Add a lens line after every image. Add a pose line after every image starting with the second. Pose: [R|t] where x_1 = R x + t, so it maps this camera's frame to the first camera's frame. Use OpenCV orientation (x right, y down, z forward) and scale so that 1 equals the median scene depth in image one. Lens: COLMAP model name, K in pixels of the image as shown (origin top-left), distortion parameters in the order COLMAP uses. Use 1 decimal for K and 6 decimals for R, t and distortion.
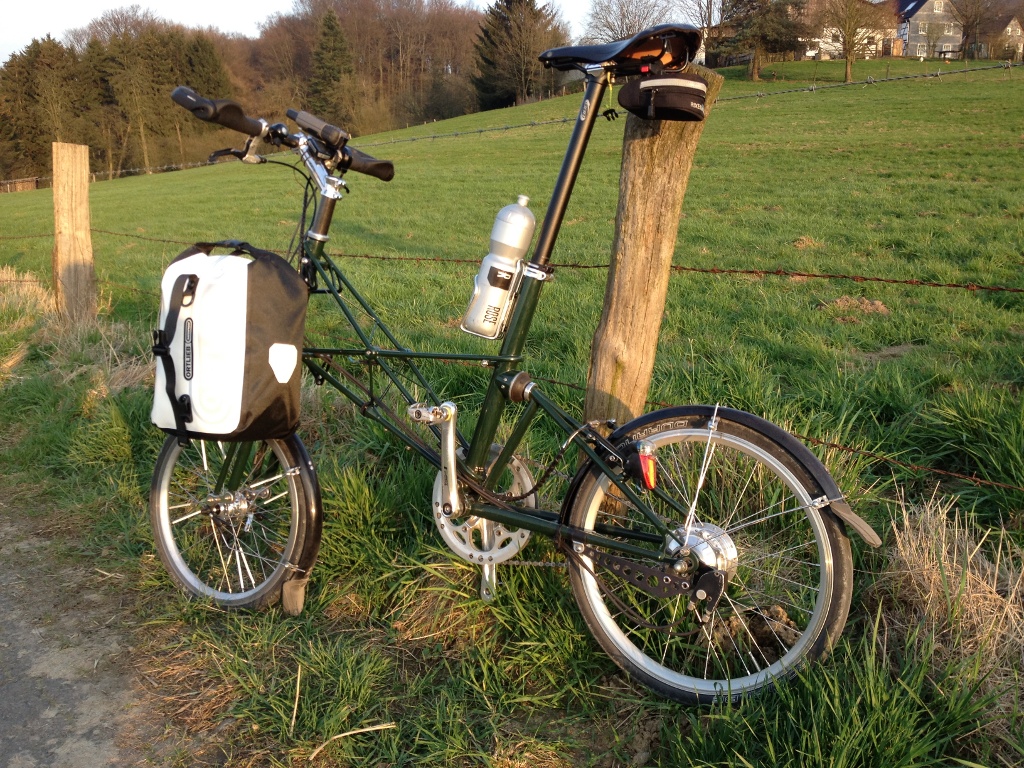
lens RADIAL K [[924.9, 0, 498.9], [0, 924.9, 385.4], [0, 0, 1]] dist [0.097460, -0.193258]
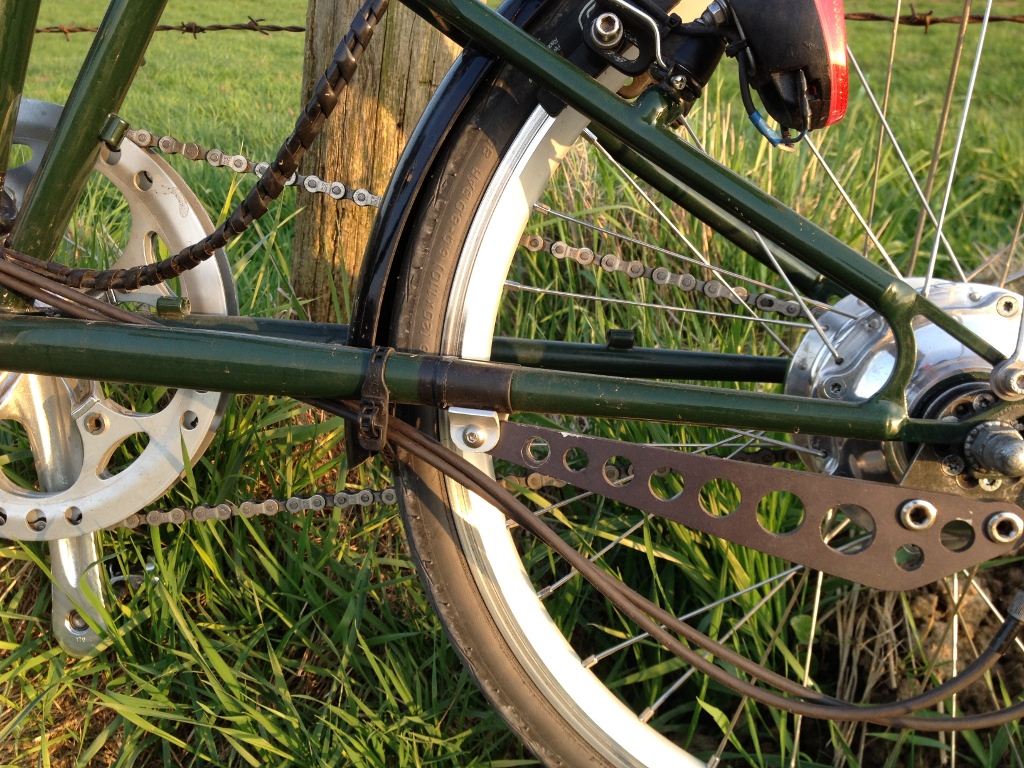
lens RADIAL K [[961.7, 0, 512.0], [0, 961.7, 384.0], [0, 0, 1]] dist [0.113649, -0.274962]
pose [[0.907713, -0.115896, 0.403269, -0.003081], [0.059847, 0.987031, 0.148955, 0.114443], [-0.415302, -0.111074, 0.902877, 0.700961]]
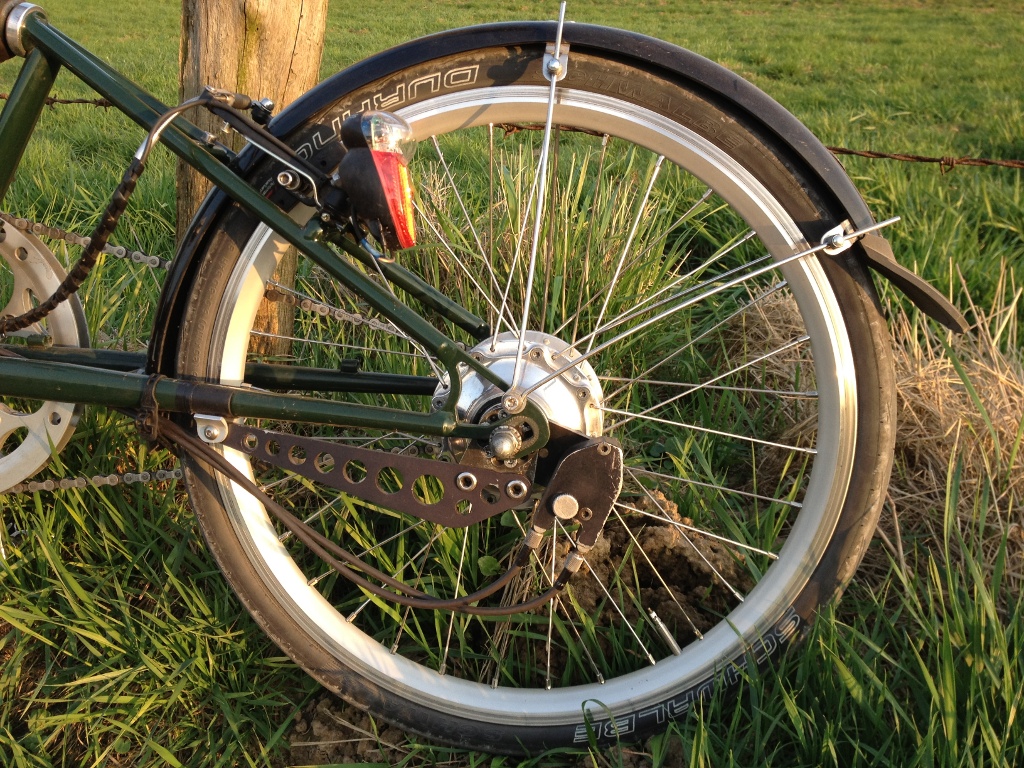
lens RADIAL K [[924.9, 0, 498.9], [0, 924.9, 385.4], [0, 0, 1]] dist [0.097460, -0.193258]
pose [[0.905180, -0.111594, 0.410117, 0.034782], [0.050038, 0.986186, 0.157902, 0.094085], [-0.422073, -0.122408, 0.898260, 0.559081]]
